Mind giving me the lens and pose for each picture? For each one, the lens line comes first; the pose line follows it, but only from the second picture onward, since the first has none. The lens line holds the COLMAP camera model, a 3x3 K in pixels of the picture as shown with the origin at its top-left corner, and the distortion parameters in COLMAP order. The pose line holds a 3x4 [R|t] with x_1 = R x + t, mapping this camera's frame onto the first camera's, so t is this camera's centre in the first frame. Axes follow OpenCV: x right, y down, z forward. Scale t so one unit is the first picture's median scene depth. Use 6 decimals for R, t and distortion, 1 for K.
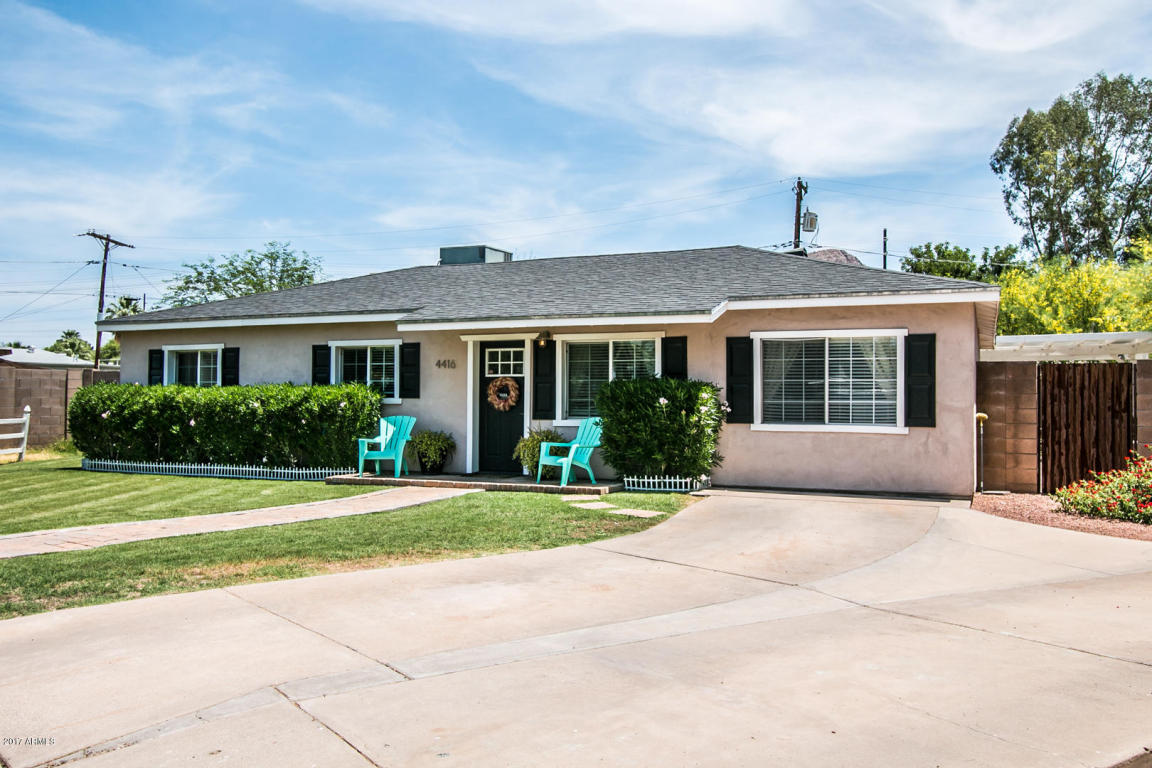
lens RADIAL K [[956.5, 0, 586.9], [0, 956.5, 380.7], [0, 0, 1]] dist [0.003480, 0.030301]
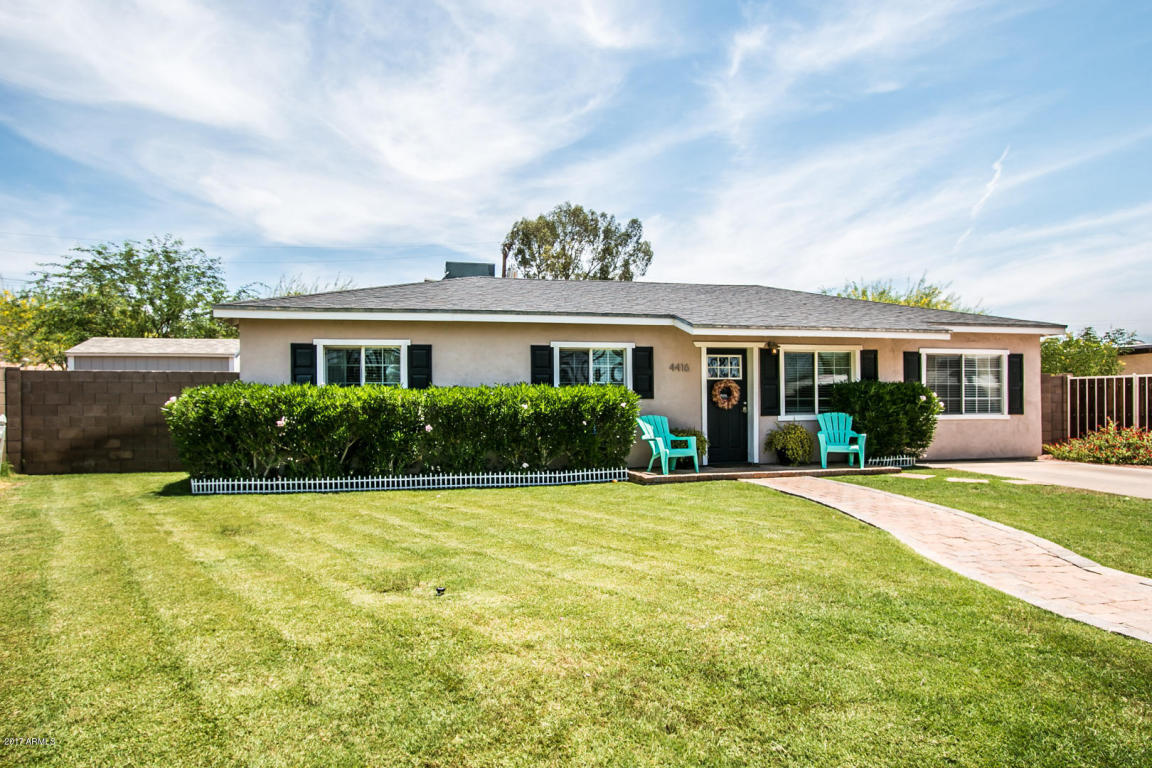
lens RADIAL K [[661.8, 0, 549.3], [0, 661.8, 404.6], [0, 0, 1]] dist [-0.006467, 0.000216]
pose [[0.815439, -0.009041, 0.578773, -0.533958], [-0.001198, 0.999849, 0.017307, 0.009373], [-0.578842, -0.014807, 0.815305, 0.351158]]
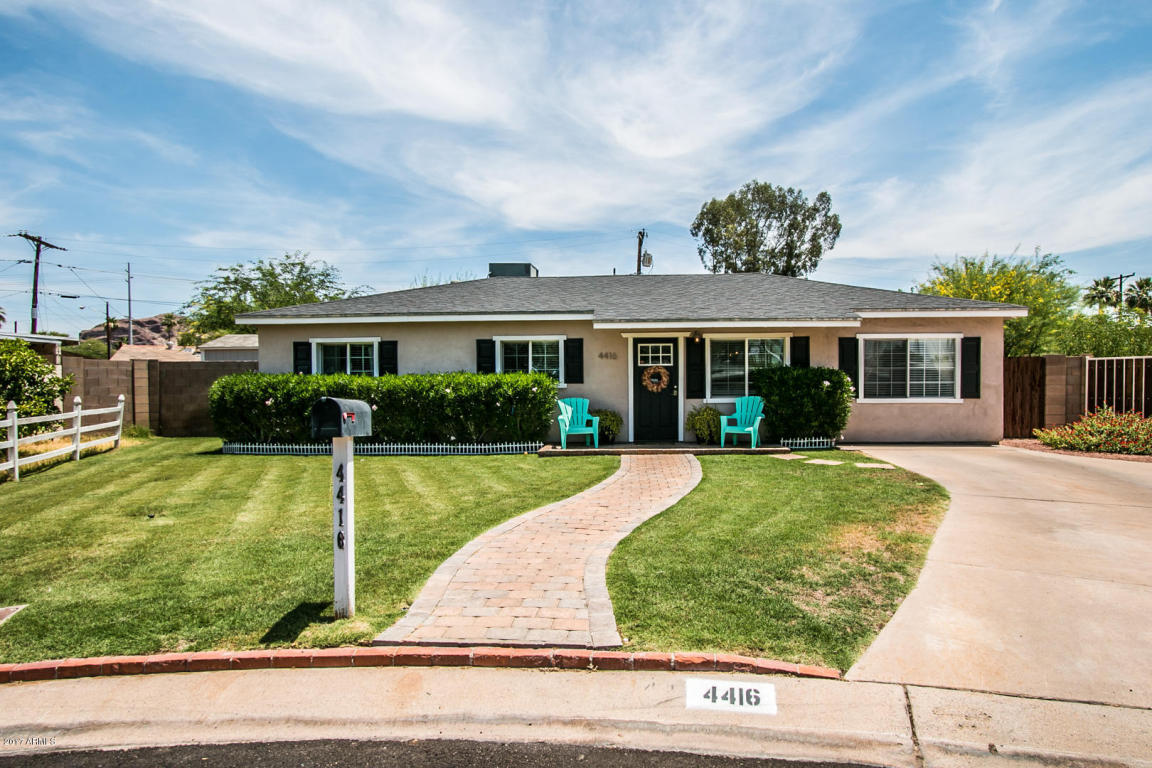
lens RADIAL K [[649.3, 0, 617.3], [0, 649.3, 412.5], [0, 0, 1]] dist [-0.003766, -0.003580]
pose [[0.932780, -0.027720, 0.359380, -0.333740], [0.003456, 0.997680, 0.067983, -0.000759], [-0.360430, -0.062171, 0.930712, 0.149976]]
